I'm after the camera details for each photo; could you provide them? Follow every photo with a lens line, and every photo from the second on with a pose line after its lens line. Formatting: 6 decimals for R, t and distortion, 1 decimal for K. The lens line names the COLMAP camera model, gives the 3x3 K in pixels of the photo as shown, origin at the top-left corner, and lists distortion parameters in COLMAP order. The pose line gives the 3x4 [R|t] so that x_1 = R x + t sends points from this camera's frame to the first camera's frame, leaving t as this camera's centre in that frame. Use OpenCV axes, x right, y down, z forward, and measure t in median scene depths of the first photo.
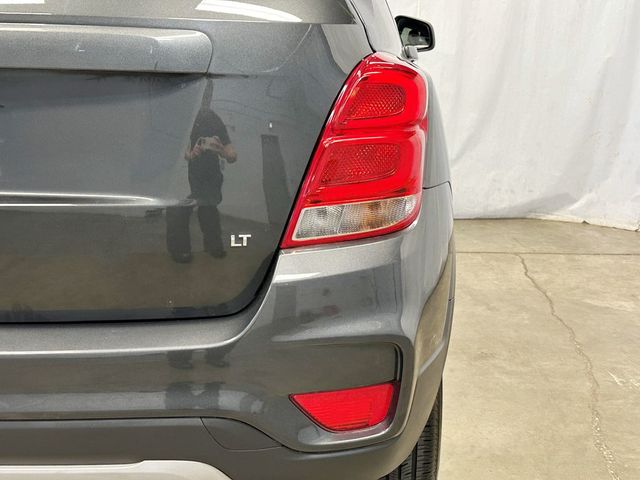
lens RADIAL K [[812.1, 0, 319.5], [0, 812.1, 227.6], [0, 0, 1]] dist [0.133844, 0.017354]
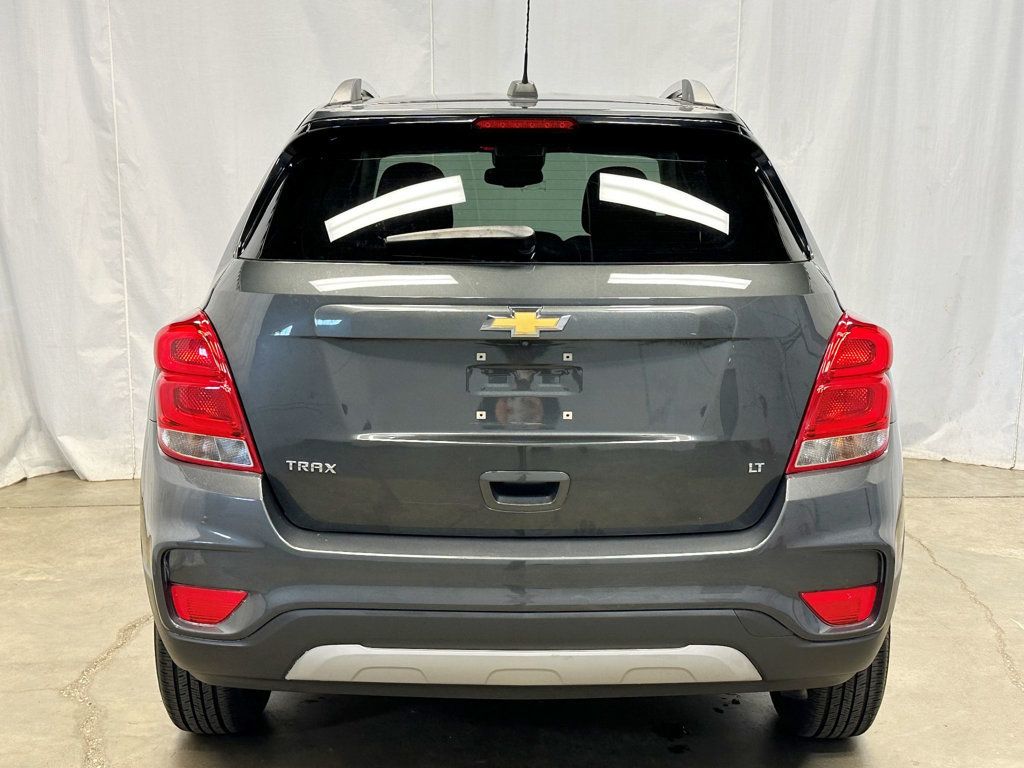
lens RADIAL K [[1331.6, 0, 512.0], [0, 1331.6, 384.0], [0, 0, 1]] dist [0.148776, -0.066309]
pose [[0.998761, -0.018215, 0.046300, -0.530185], [0.021620, 0.997013, -0.074142, 0.029982], [-0.044811, 0.075051, 0.996172, -0.978967]]
